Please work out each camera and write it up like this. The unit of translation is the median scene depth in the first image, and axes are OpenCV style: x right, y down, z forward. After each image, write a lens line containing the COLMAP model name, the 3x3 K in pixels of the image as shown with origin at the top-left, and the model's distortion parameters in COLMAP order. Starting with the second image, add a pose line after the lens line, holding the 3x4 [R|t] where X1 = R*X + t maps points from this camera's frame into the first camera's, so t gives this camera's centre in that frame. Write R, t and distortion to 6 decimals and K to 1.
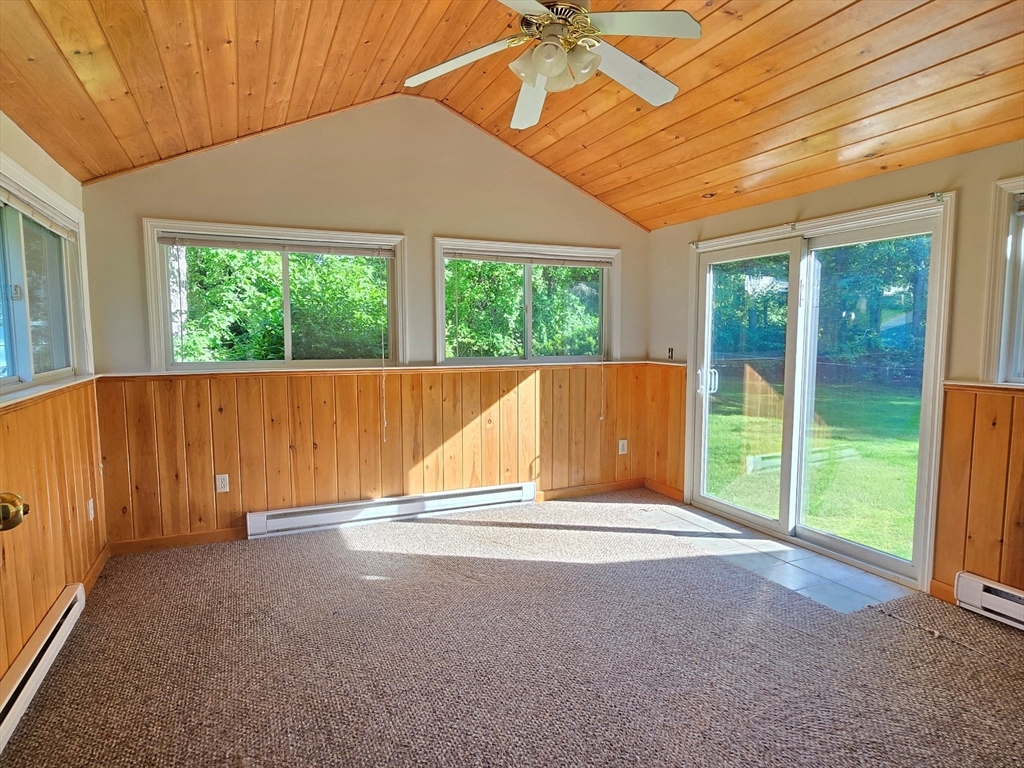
lens RADIAL K [[610.5, 0, 513.8], [0, 610.5, 387.8], [0, 0, 1]] dist [-0.003529, 0.002727]
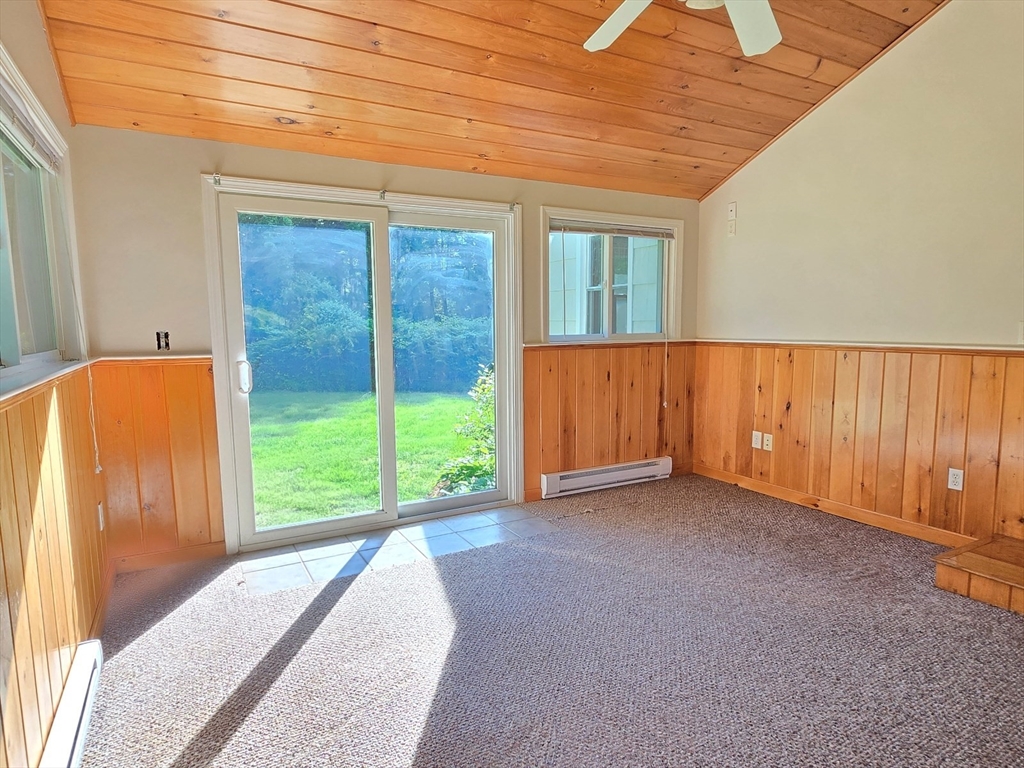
lens RADIAL K [[610.5, 0, 515.5], [0, 610.5, 389.4], [0, 0, 1]] dist [-0.003529, 0.002727]
pose [[-0.097605, -0.109420, 0.989192, -0.485177], [0.096340, 0.988231, 0.118820, -0.056481], [-0.990551, 0.106896, -0.085915, 0.844161]]
